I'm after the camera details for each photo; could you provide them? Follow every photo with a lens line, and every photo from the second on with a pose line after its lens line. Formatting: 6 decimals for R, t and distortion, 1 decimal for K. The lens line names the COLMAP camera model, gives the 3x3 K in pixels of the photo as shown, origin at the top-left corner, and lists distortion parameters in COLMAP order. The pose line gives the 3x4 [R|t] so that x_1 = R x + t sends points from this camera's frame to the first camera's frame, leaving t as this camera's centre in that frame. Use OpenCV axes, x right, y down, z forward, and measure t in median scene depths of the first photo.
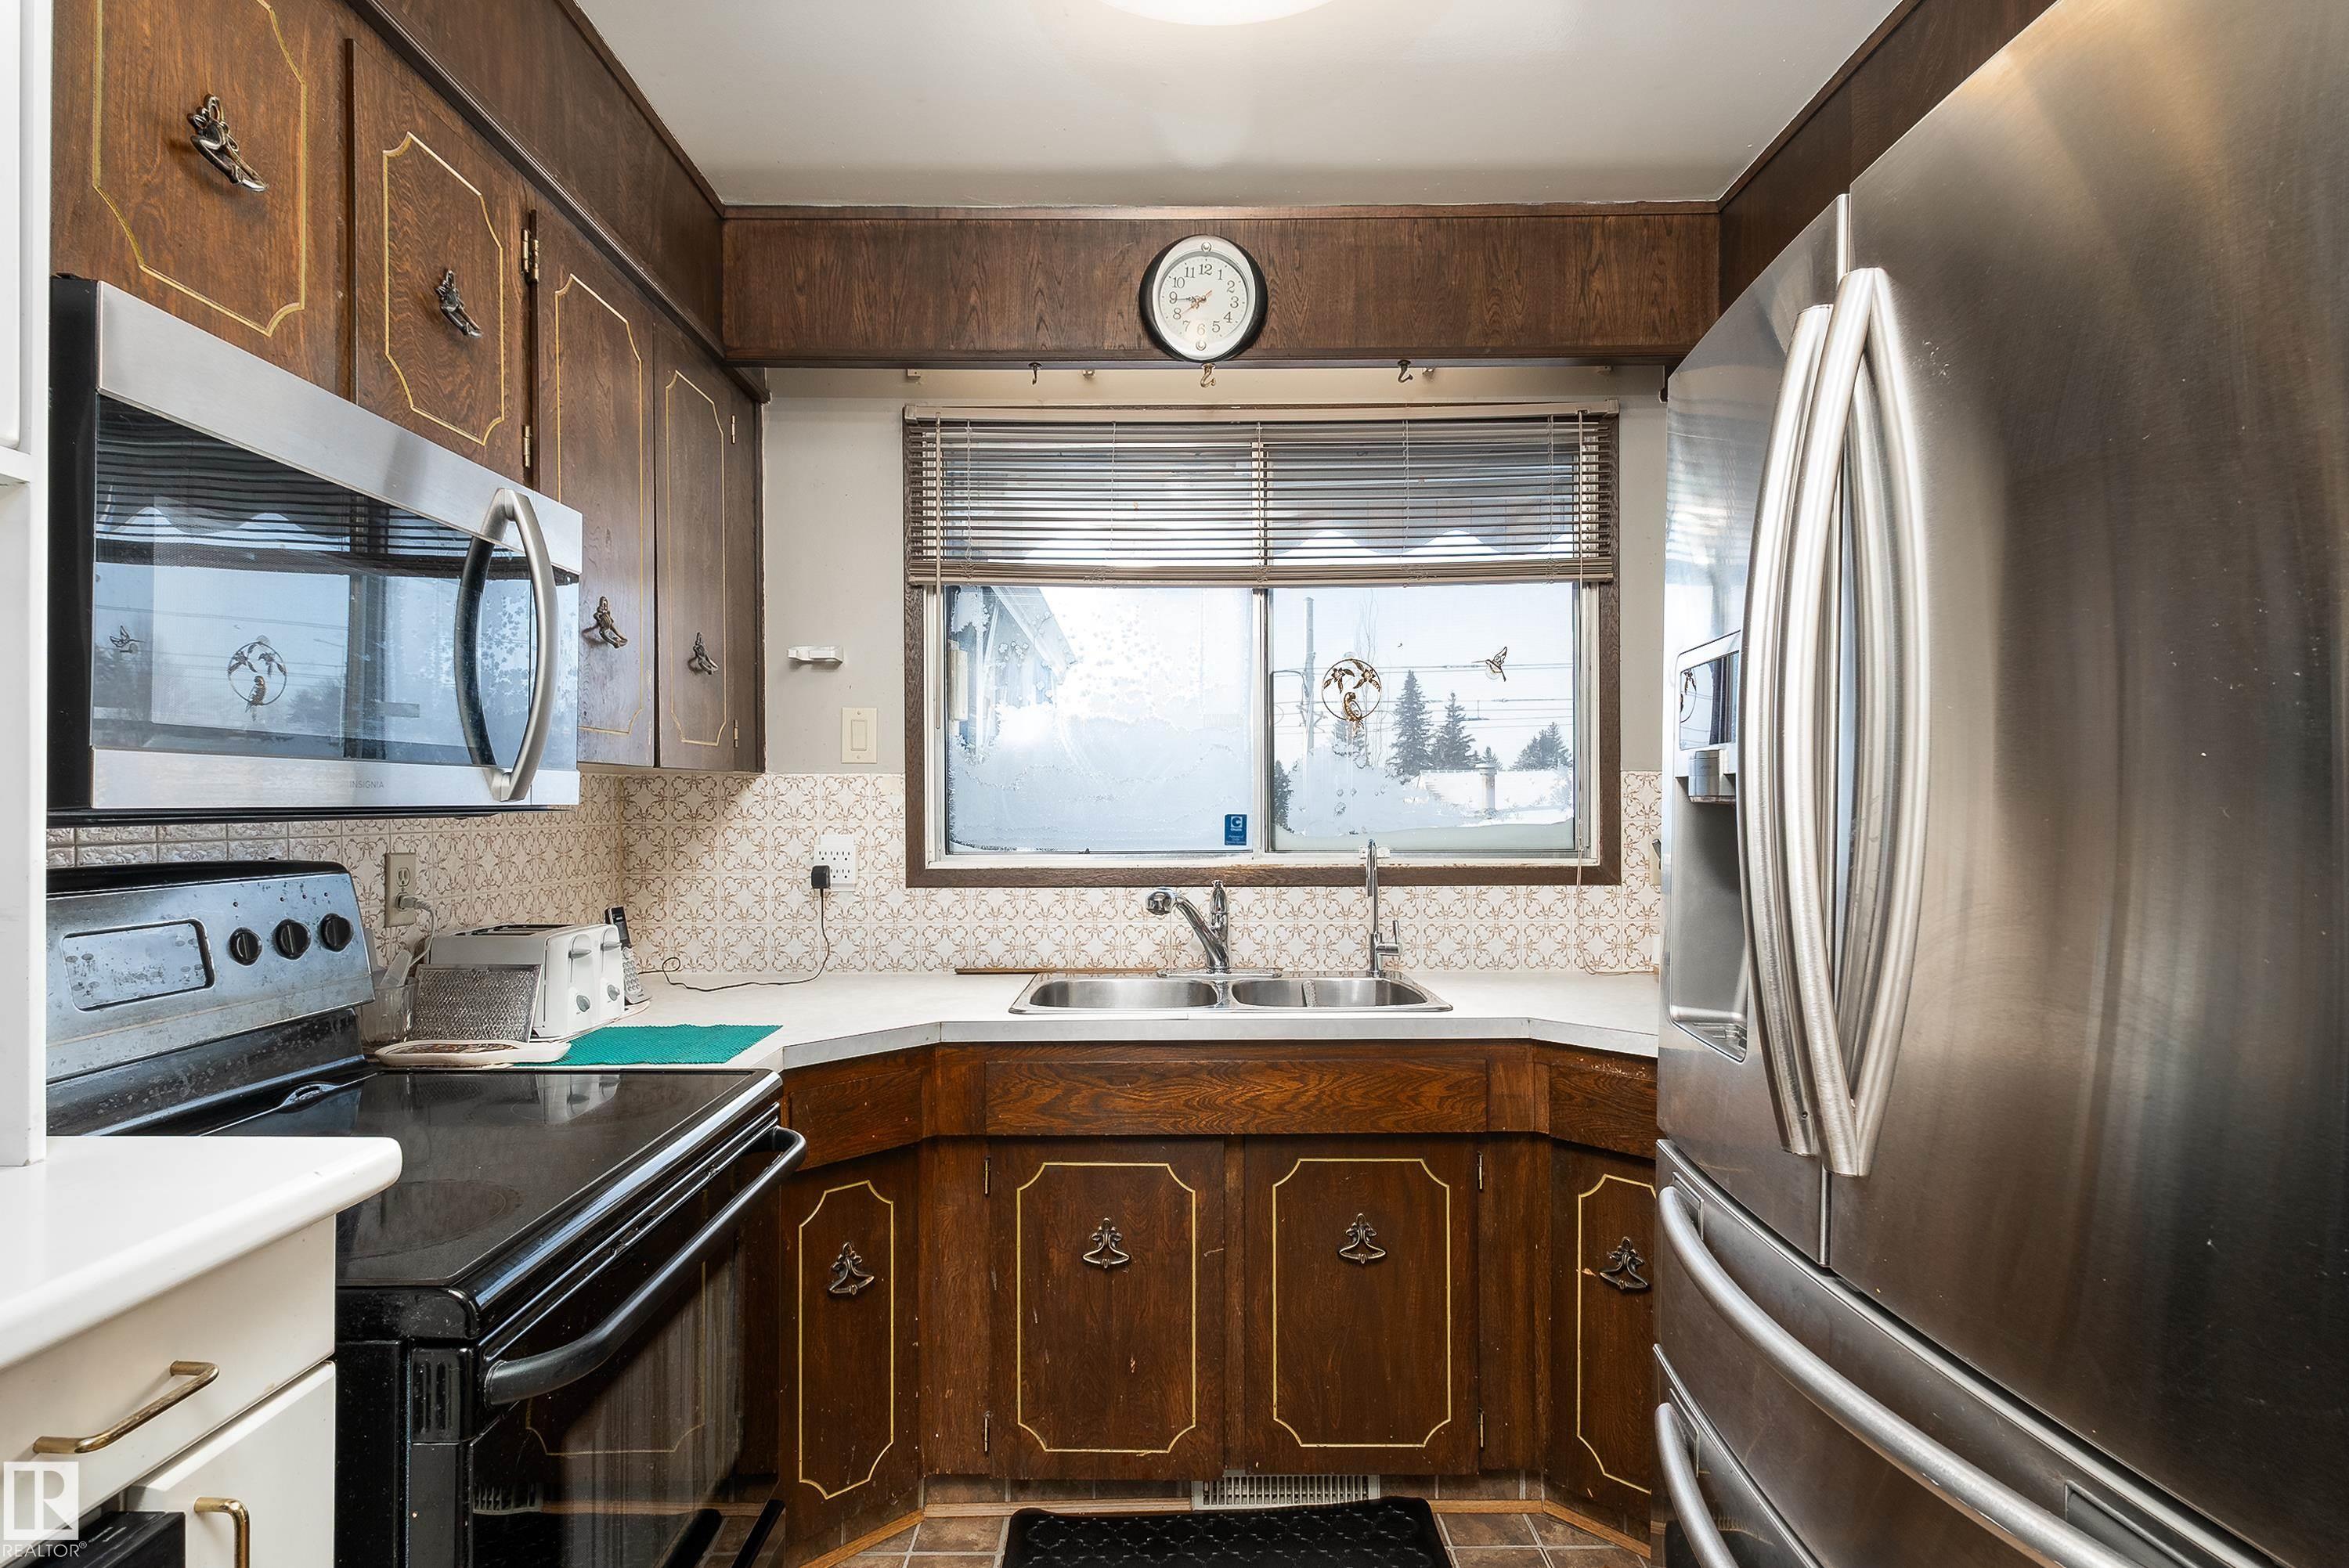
lens RADIAL K [[1240.7, 0, 1156.6], [0, 1240.7, 798.8], [0, 0, 1]] dist [0.003040, 0.001008]
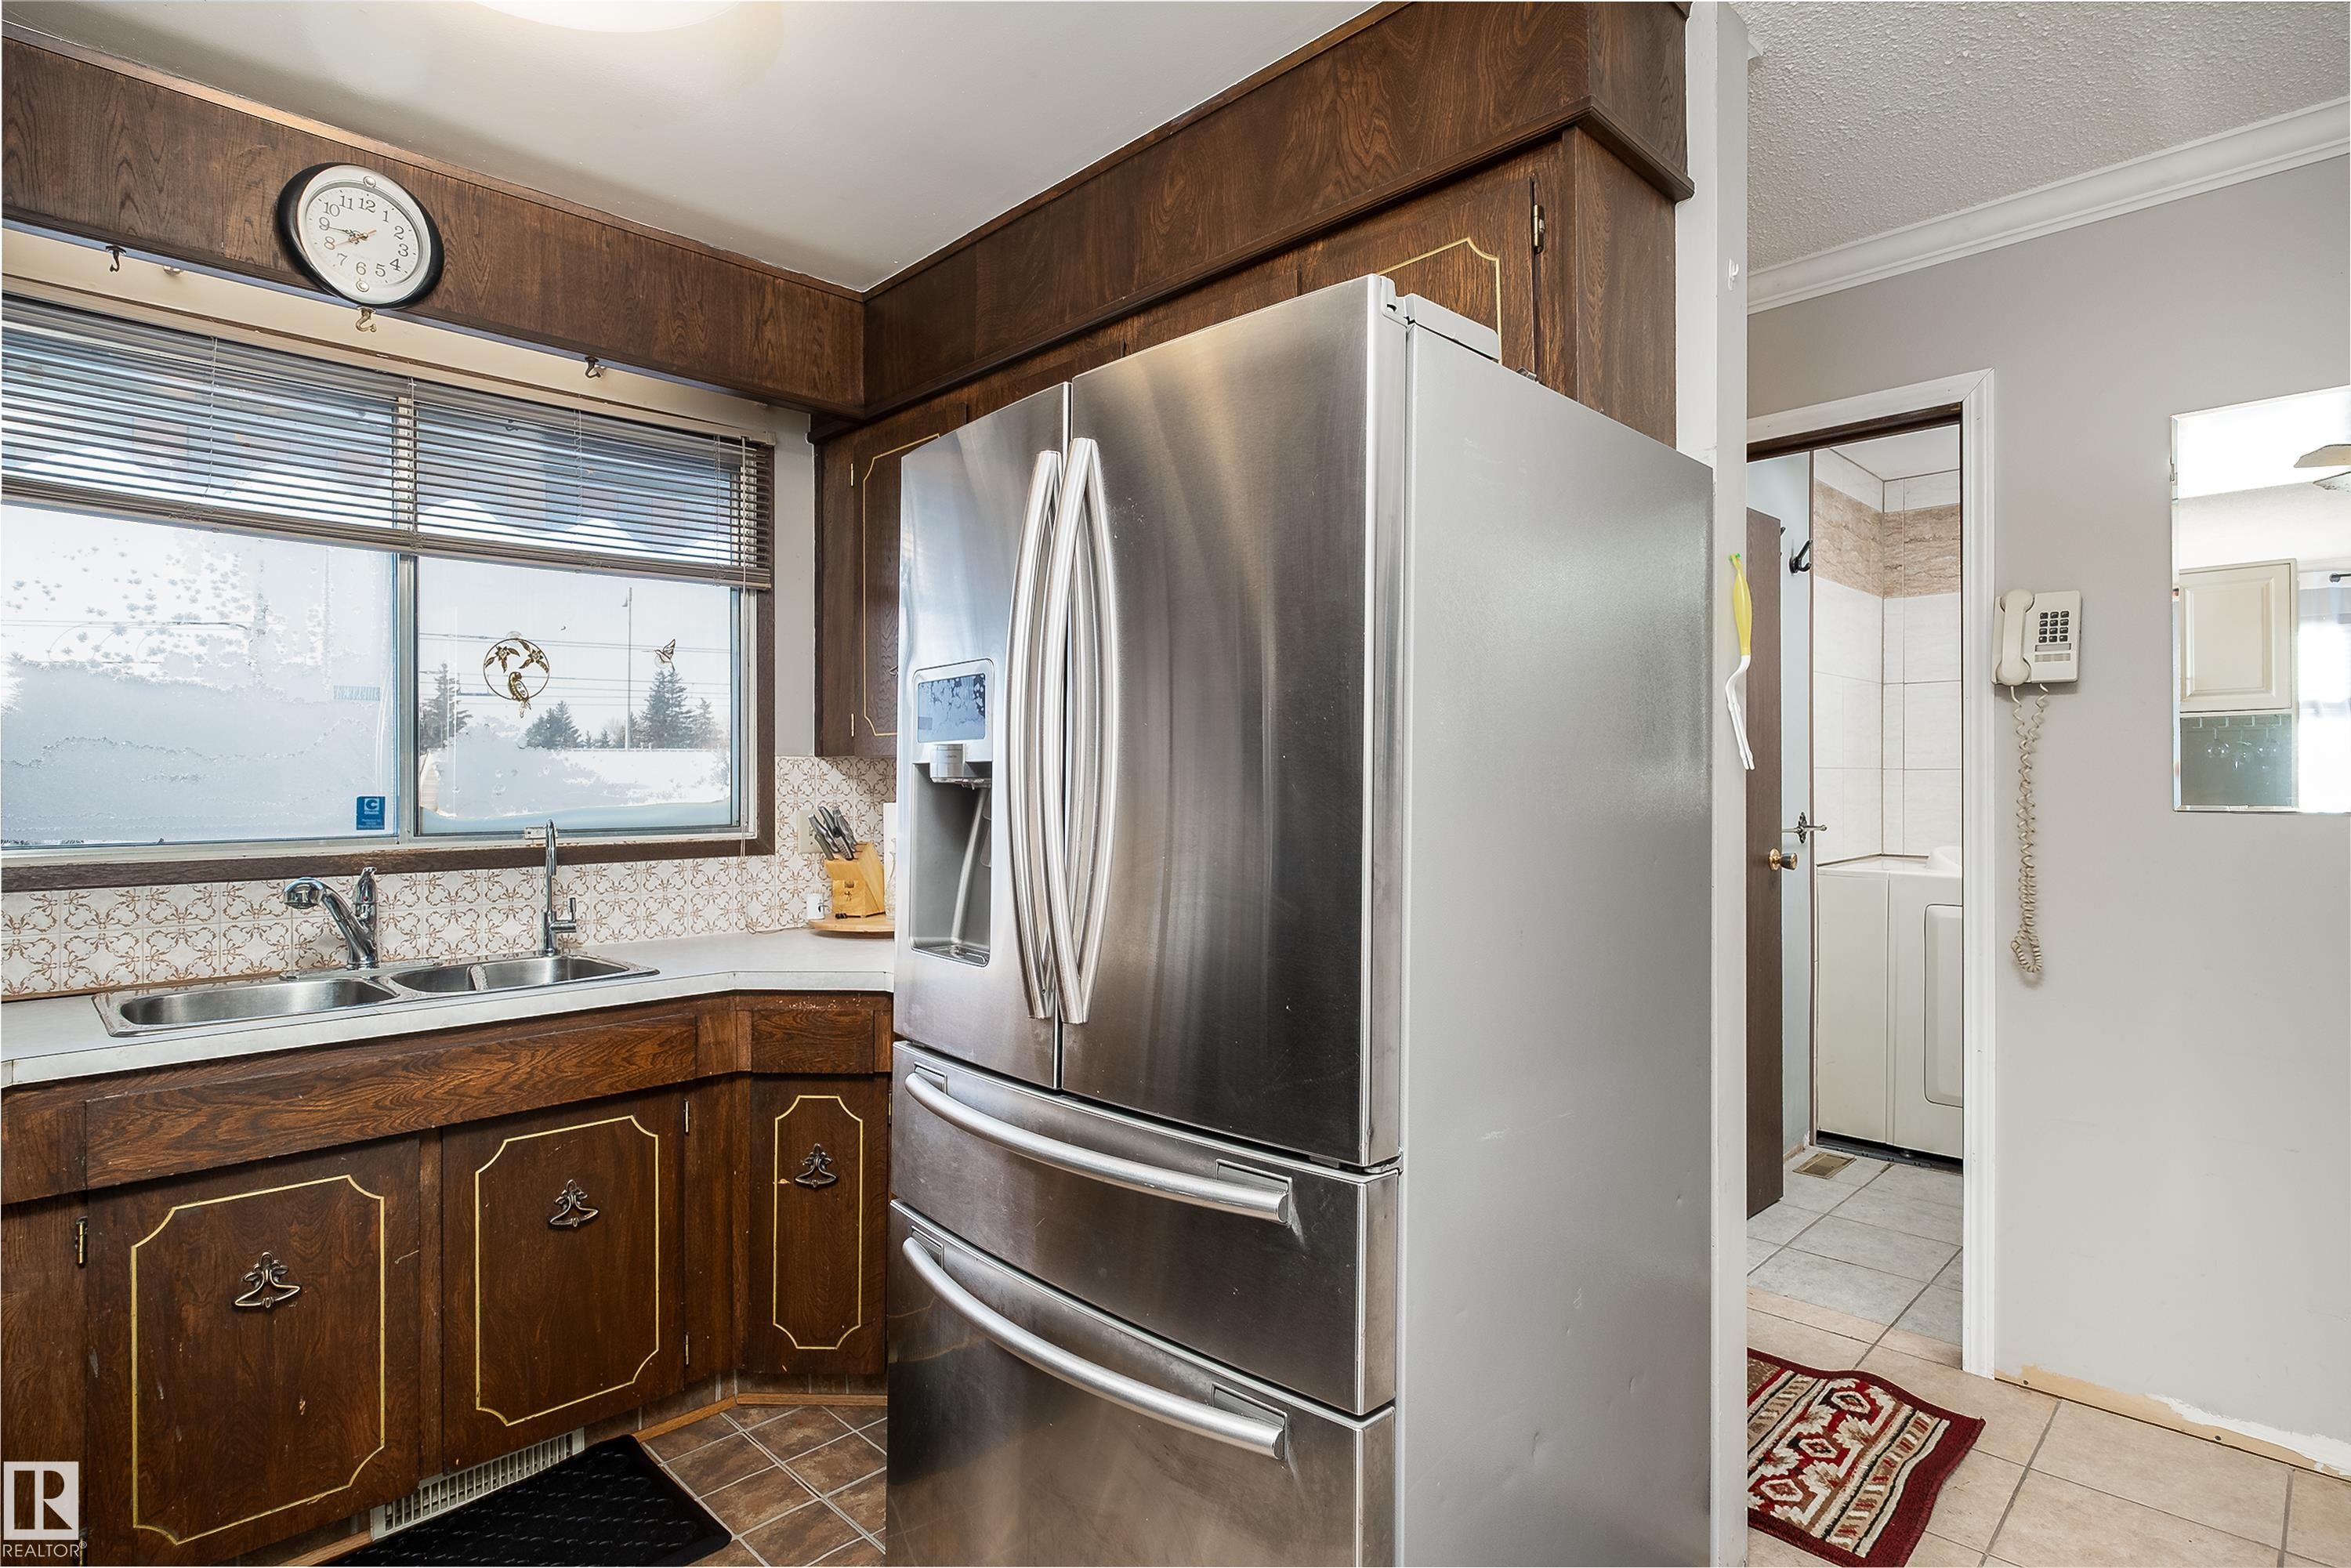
lens RADIAL K [[1205.0, 0, 1175.5], [0, 1205.0, 784.0], [0, 0, 1]] dist [0.000250, -0.001254]
pose [[0.705633, -0.000493, 0.708578, -0.172446], [-0.001958, 0.999995, 0.002646, 0.000167], [-0.708575, -0.003255, 0.705628, -0.059217]]
